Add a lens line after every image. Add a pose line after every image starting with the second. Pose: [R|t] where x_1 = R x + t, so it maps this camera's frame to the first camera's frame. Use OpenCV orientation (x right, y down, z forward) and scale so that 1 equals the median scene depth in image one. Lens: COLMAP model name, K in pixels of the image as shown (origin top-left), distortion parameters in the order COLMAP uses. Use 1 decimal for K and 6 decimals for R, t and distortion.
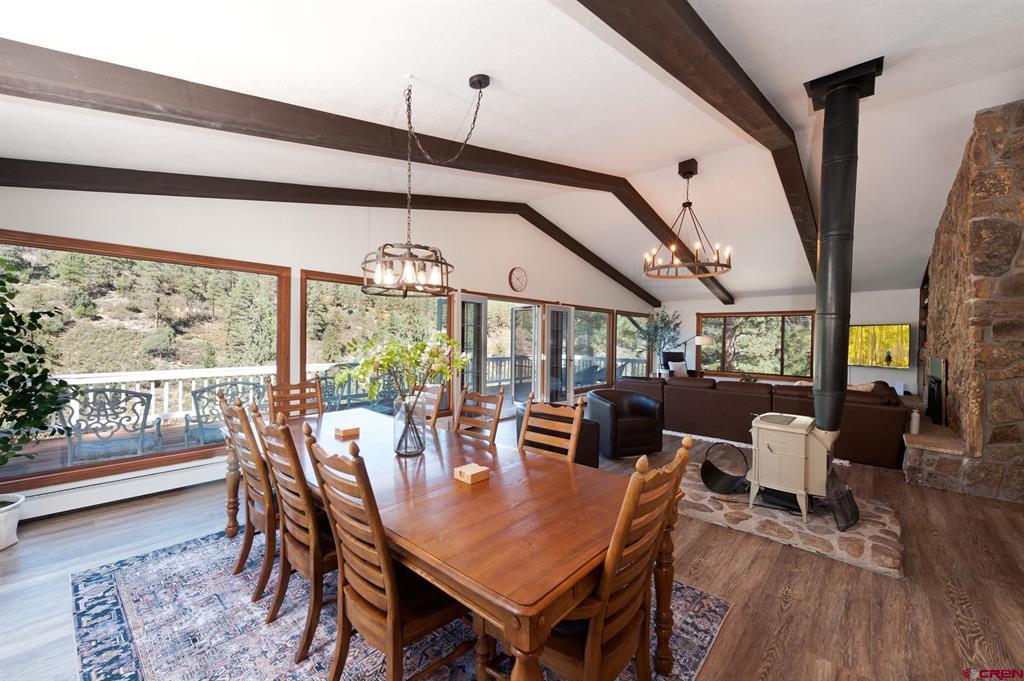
lens RADIAL K [[403.8, 0, 514.0], [0, 403.8, 341.9], [0, 0, 1]] dist [0.016890, -0.004008]
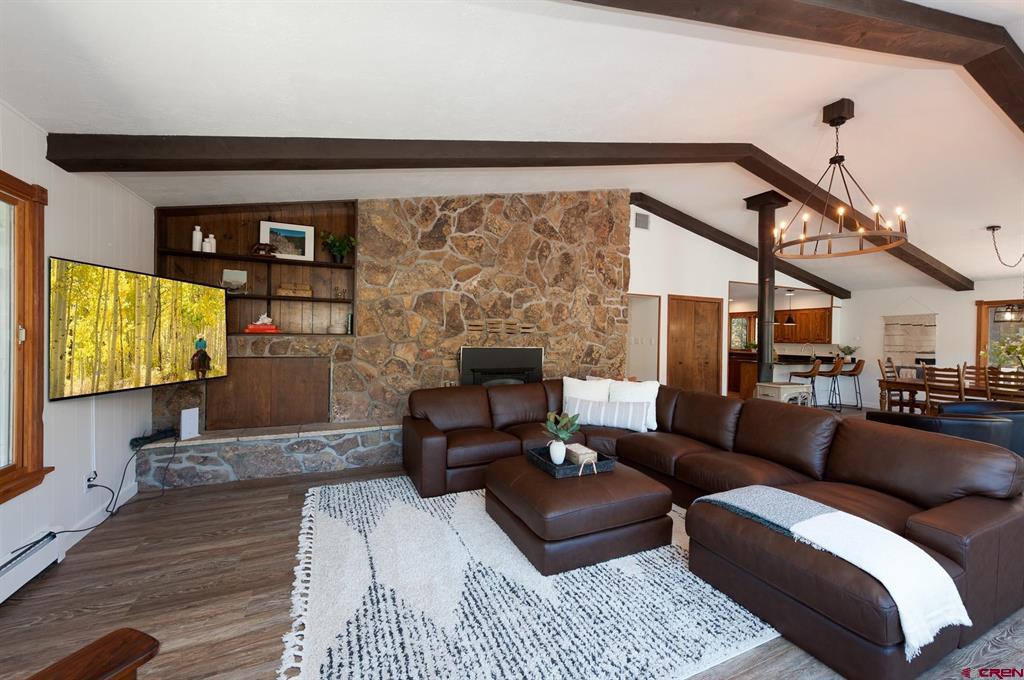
lens RADIAL K [[403.8, 0, 514.0], [0, 403.8, 341.4], [0, 0, 1]] dist [0.016890, -0.004008]
pose [[-0.911192, -0.031824, 0.410751, 0.437268], [-0.023436, 0.999402, 0.025441, -0.000142], [-0.411314, 0.013555, -0.911393, 1.315551]]
